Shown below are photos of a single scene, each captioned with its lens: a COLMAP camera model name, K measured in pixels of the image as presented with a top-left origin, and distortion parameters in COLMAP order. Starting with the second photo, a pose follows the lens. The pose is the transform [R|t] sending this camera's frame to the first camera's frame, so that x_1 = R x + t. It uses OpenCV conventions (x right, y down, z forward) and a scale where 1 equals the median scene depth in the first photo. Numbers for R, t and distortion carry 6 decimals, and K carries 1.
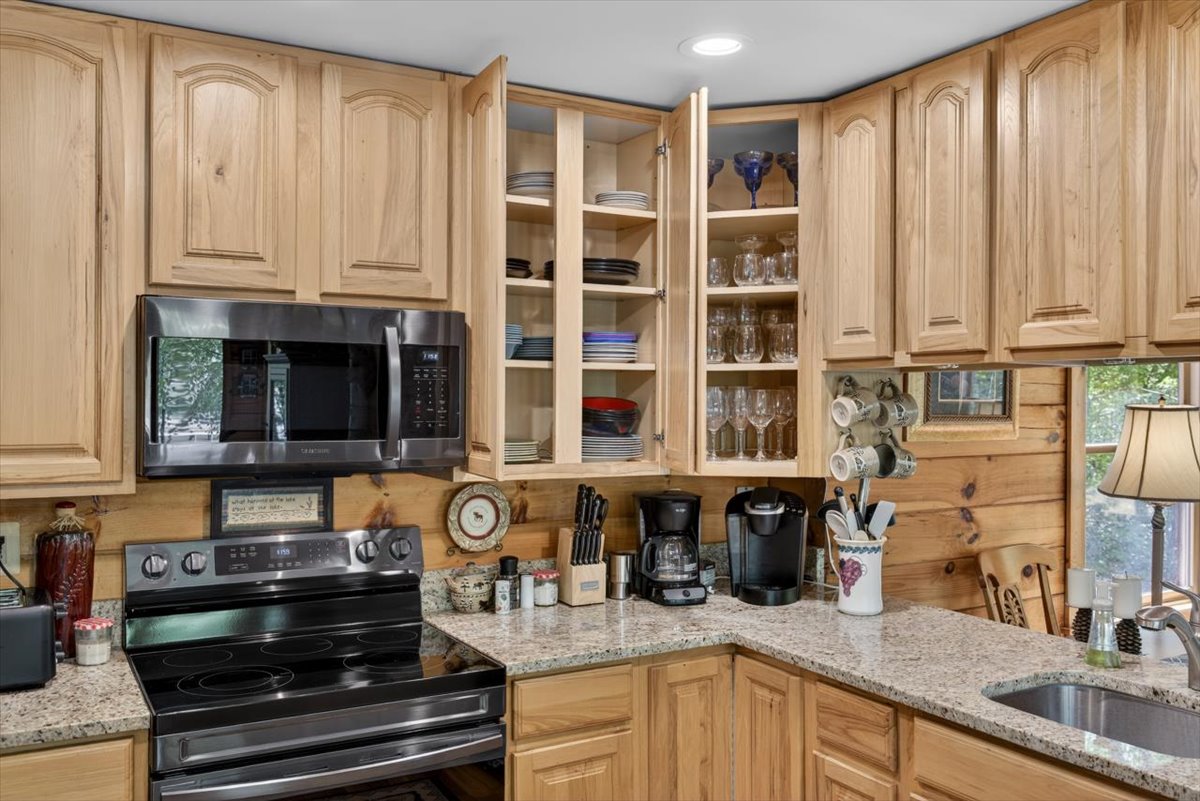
lens RADIAL K [[1004.8, 0, 597.9], [0, 1004.8, 399.9], [0, 0, 1]] dist [0.017138, 0.002710]
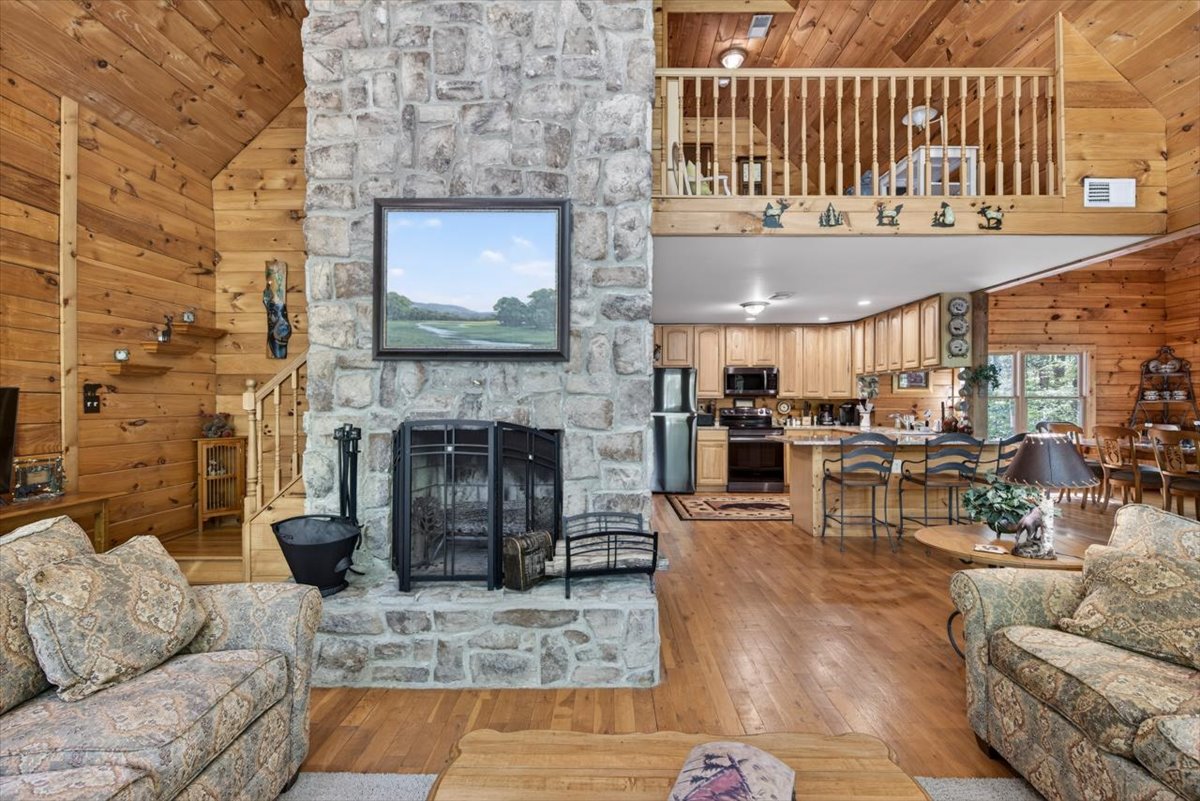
lens RADIAL K [[625.7, 0, 595.4], [0, 625.7, 399.9], [0, 0, 1]] dist [-0.006194, -0.002569]
pose [[0.866010, -0.004008, -0.500011, 0.645891], [-0.000265, 0.999964, -0.008476, 0.110196], [0.500027, 0.007472, 0.865978, -2.241098]]
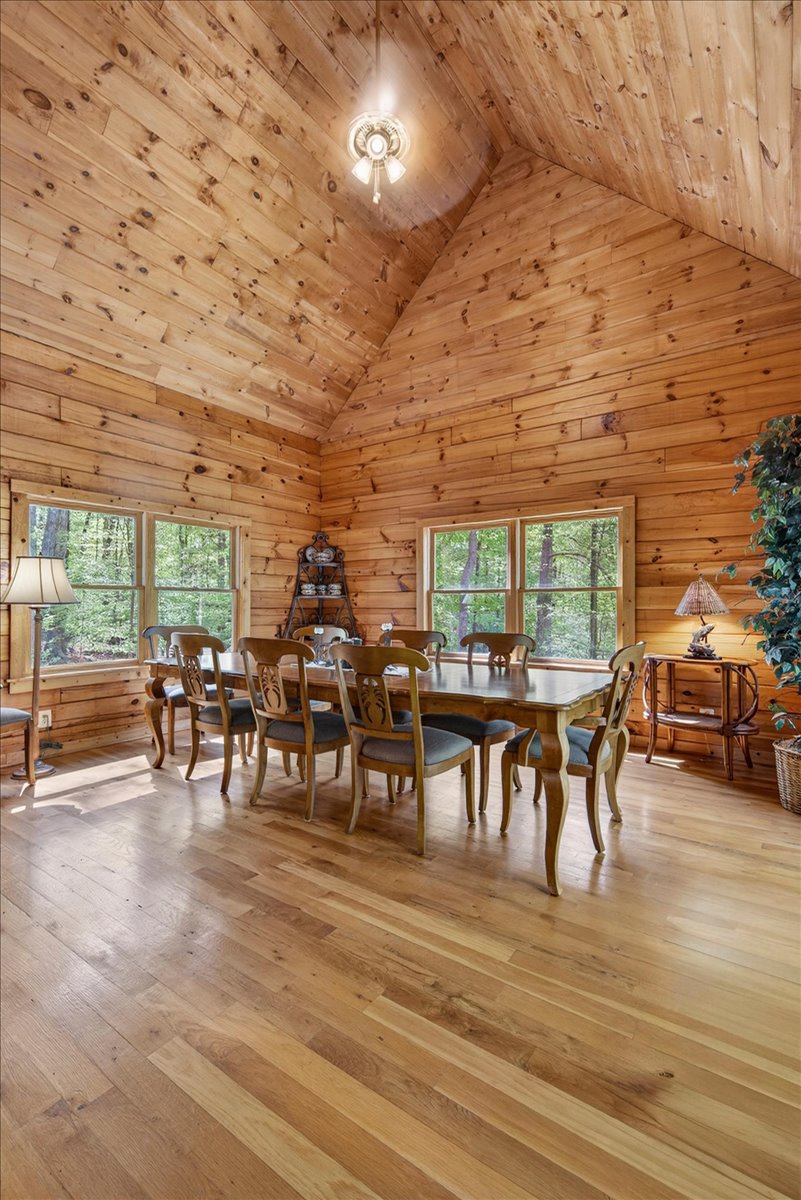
lens RADIAL K [[519.2, 0, 432.6], [0, 519.2, 603.1], [0, 0, 1]] dist [0.001716, 0.000007]
pose [[0.887350, -0.000171, 0.461096, 0.971704], [0.003420, 0.999975, -0.006210, 0.129749], [-0.461083, 0.007087, 0.887329, -0.288589]]
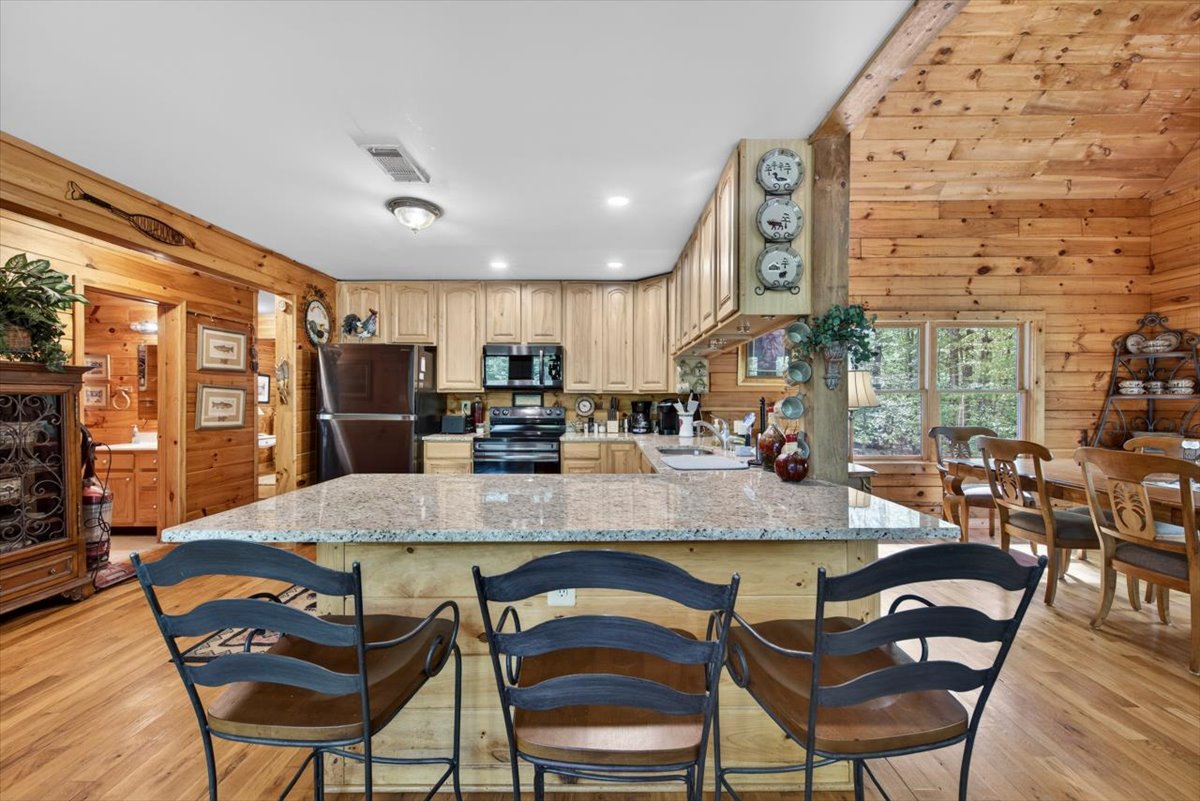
lens RADIAL K [[490.0, 0, 601.3], [0, 490.0, 402.1], [0, 0, 1]] dist [-0.001496, -0.000683]
pose [[0.867404, -0.000088, -0.497605, 0.789495], [0.001111, 0.999998, 0.001758, 0.103048], [0.497604, -0.002078, 0.867402, -0.436980]]
